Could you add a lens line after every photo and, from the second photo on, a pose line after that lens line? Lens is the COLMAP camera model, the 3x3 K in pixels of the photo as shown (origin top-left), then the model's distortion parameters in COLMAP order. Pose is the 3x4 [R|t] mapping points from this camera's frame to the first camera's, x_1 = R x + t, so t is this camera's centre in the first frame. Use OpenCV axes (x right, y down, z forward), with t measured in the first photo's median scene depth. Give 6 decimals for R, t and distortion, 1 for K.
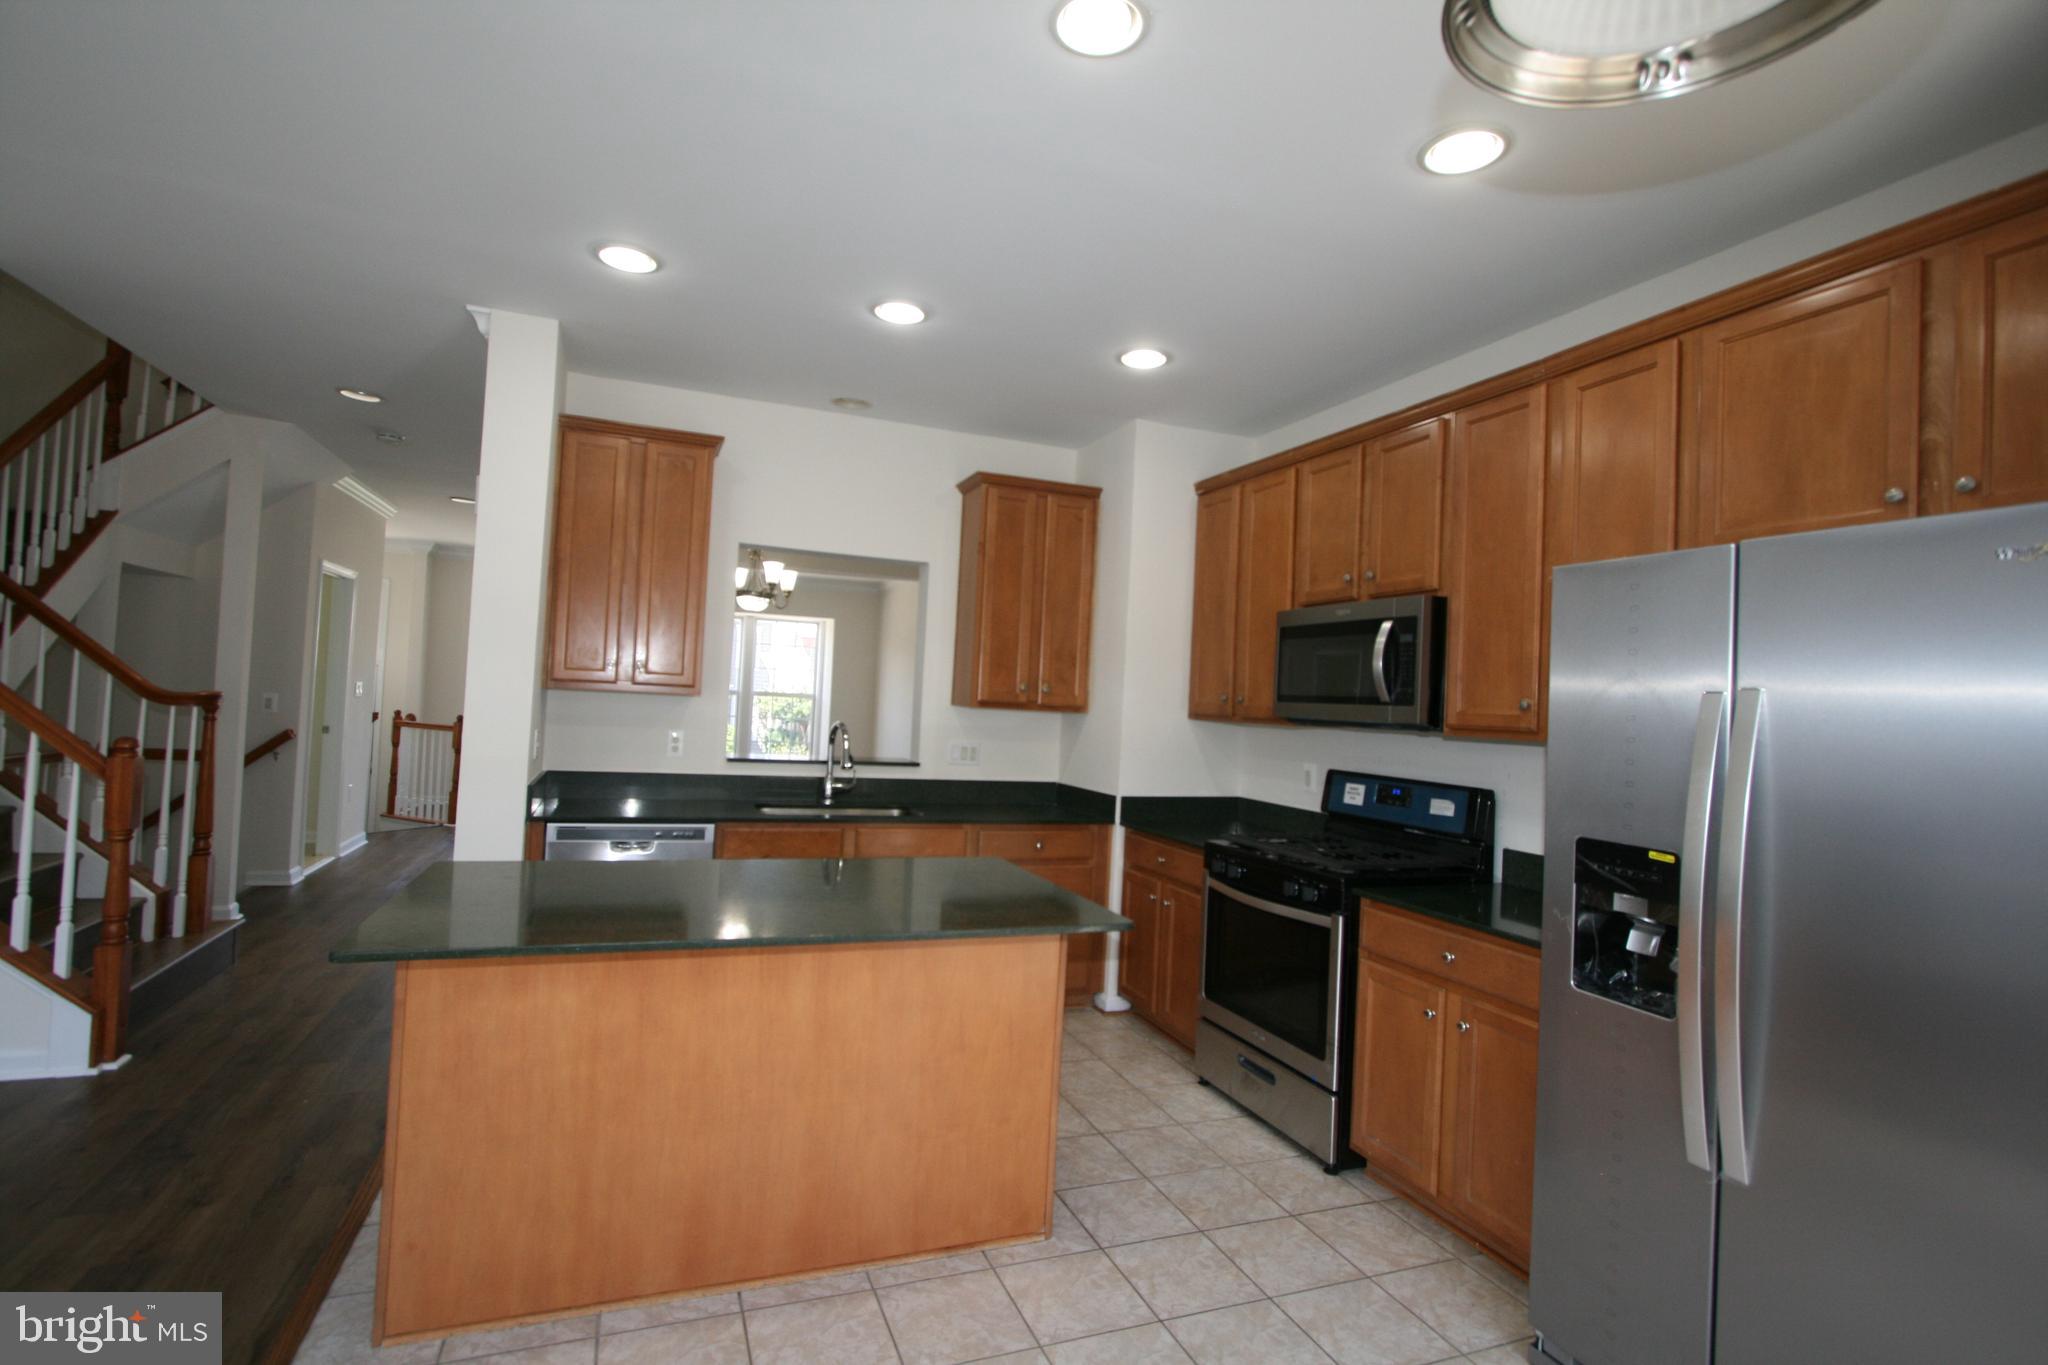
lens RADIAL K [[949.9, 0, 1006.3], [0, 949.9, 684.4], [0, 0, 1]] dist [-0.012816, 0.000352]
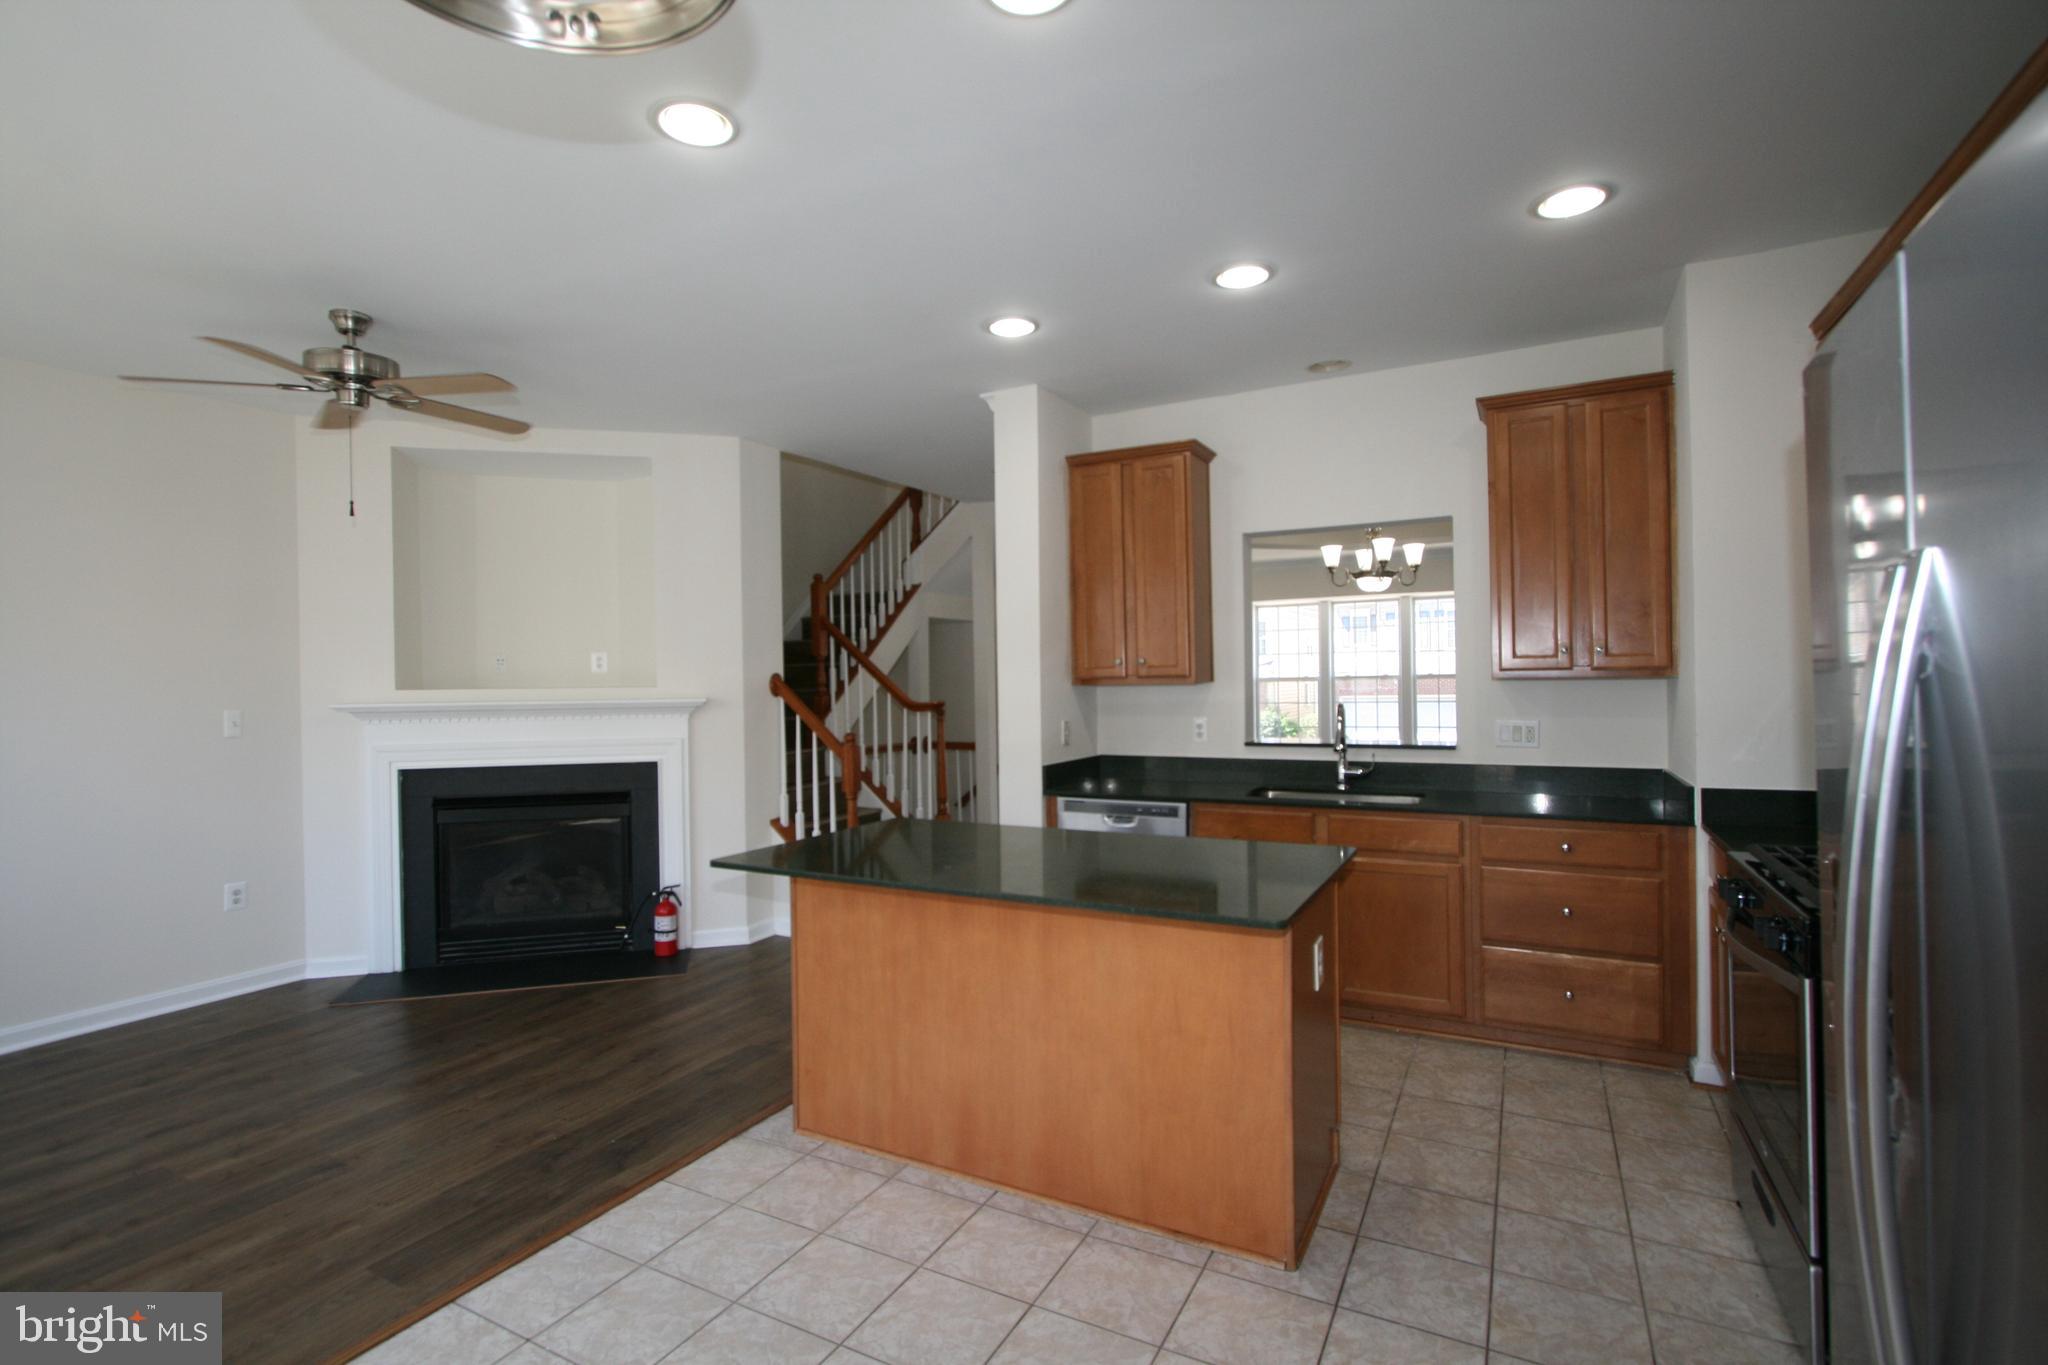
lens RADIAL K [[949.9, 0, 1006.3], [0, 949.9, 684.4], [0, 0, 1]] dist [-0.012816, 0.000352]
pose [[0.642863, -0.058067, -0.763777, 0.335933], [0.064473, 0.997686, -0.021584, 0.020358], [0.763263, -0.035367, 0.645119, 0.137542]]
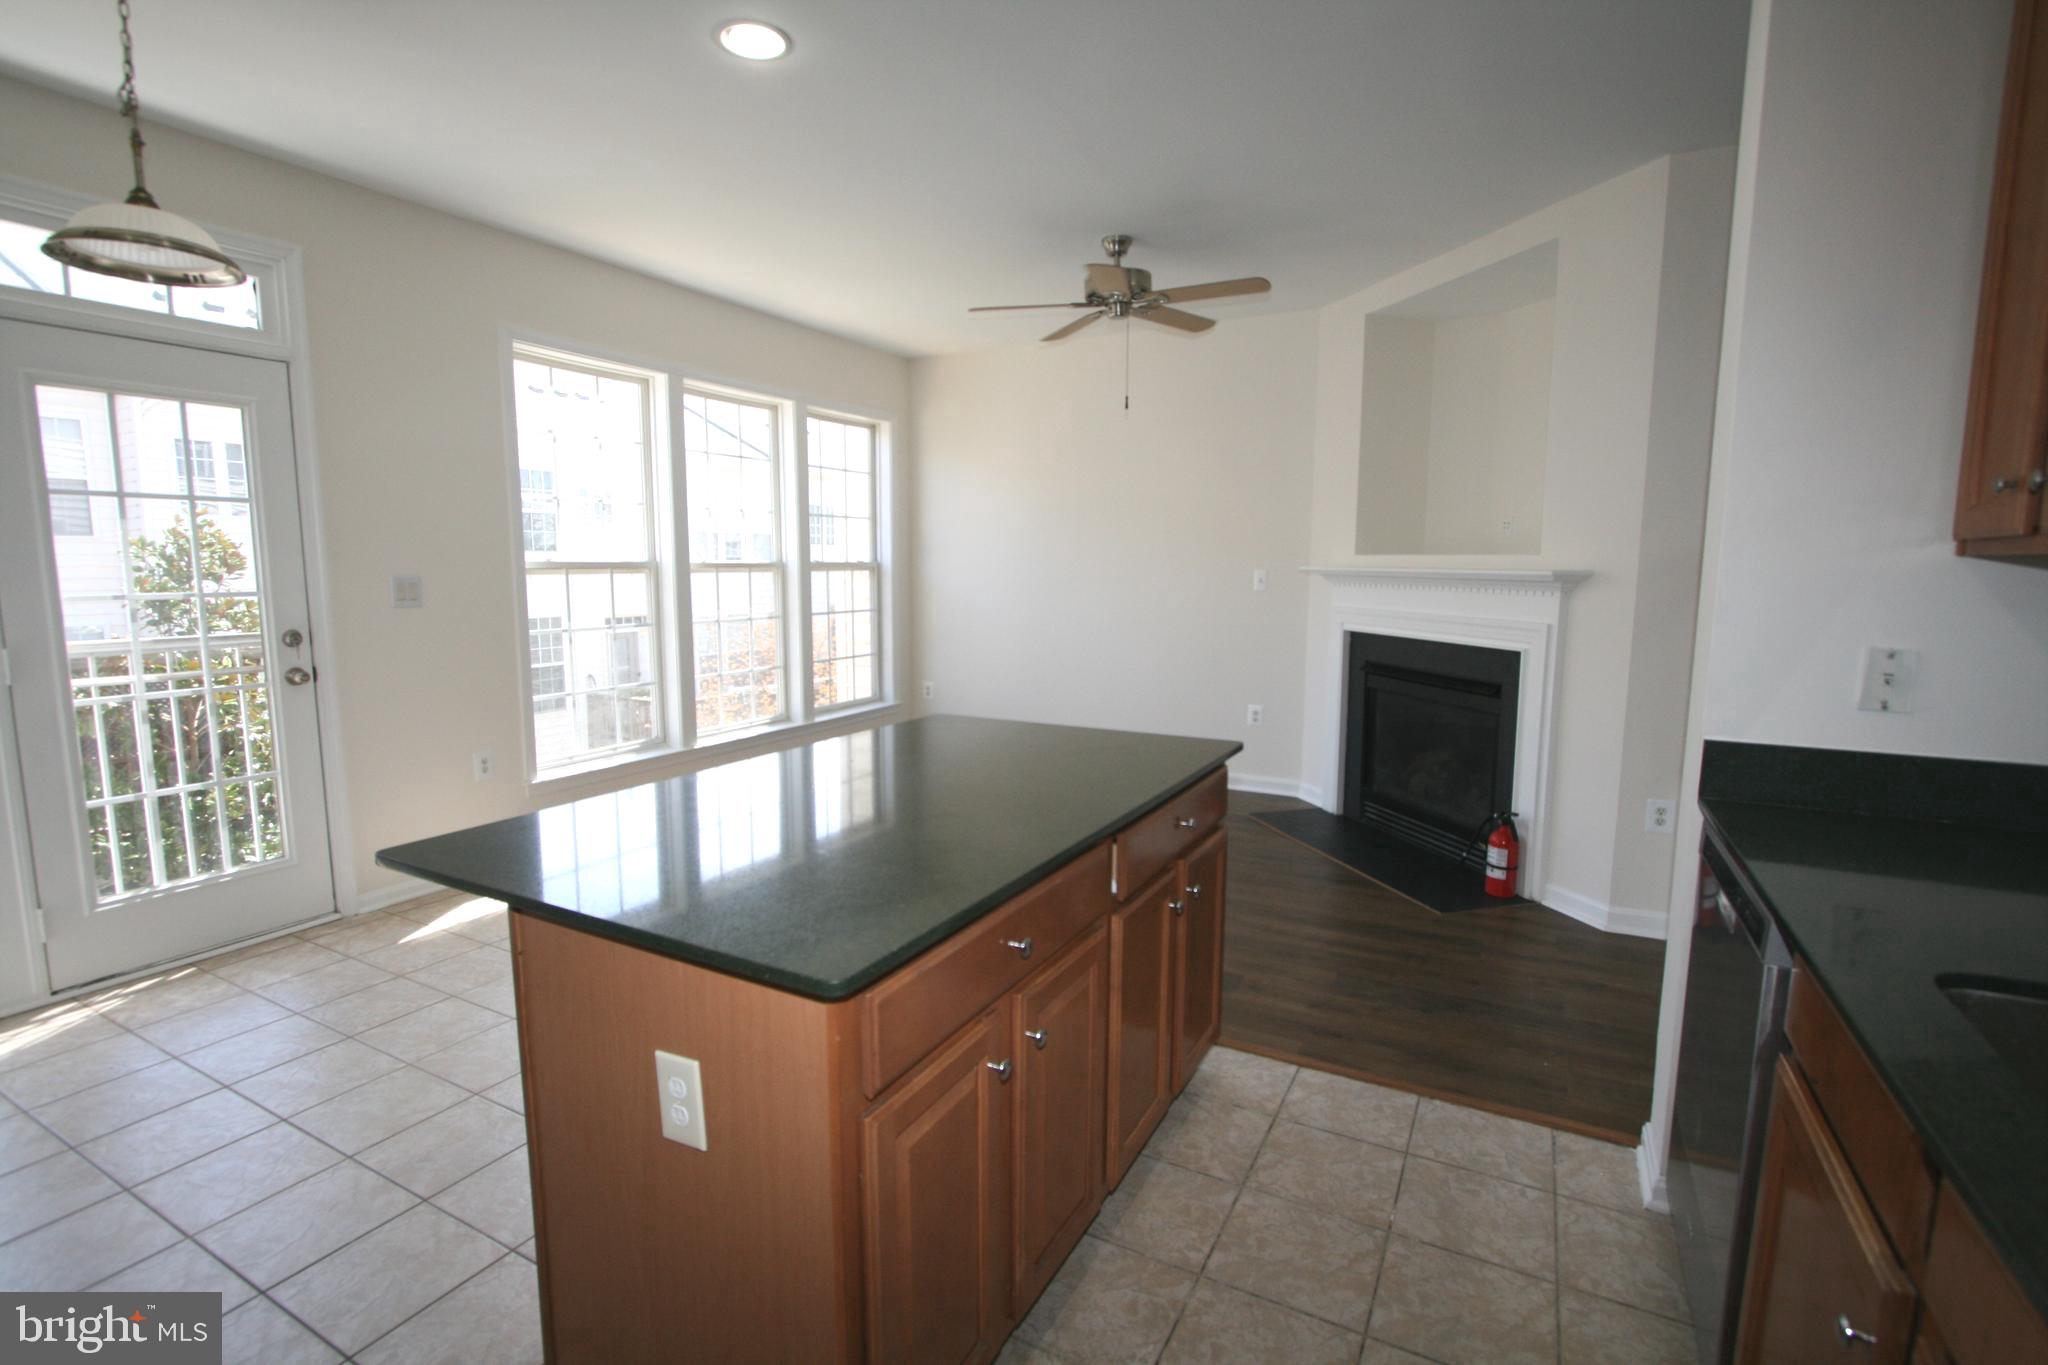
lens RADIAL K [[955.0, 0, 983.9], [0, 955.0, 678.3], [0, 0, 1]] dist [-0.000059, 0.000082]
pose [[-0.777405, 0.022873, -0.628584, 0.128725], [-0.027654, 0.997130, 0.070484, 0.038379], [0.628392, 0.072177, -0.774541, 0.939849]]
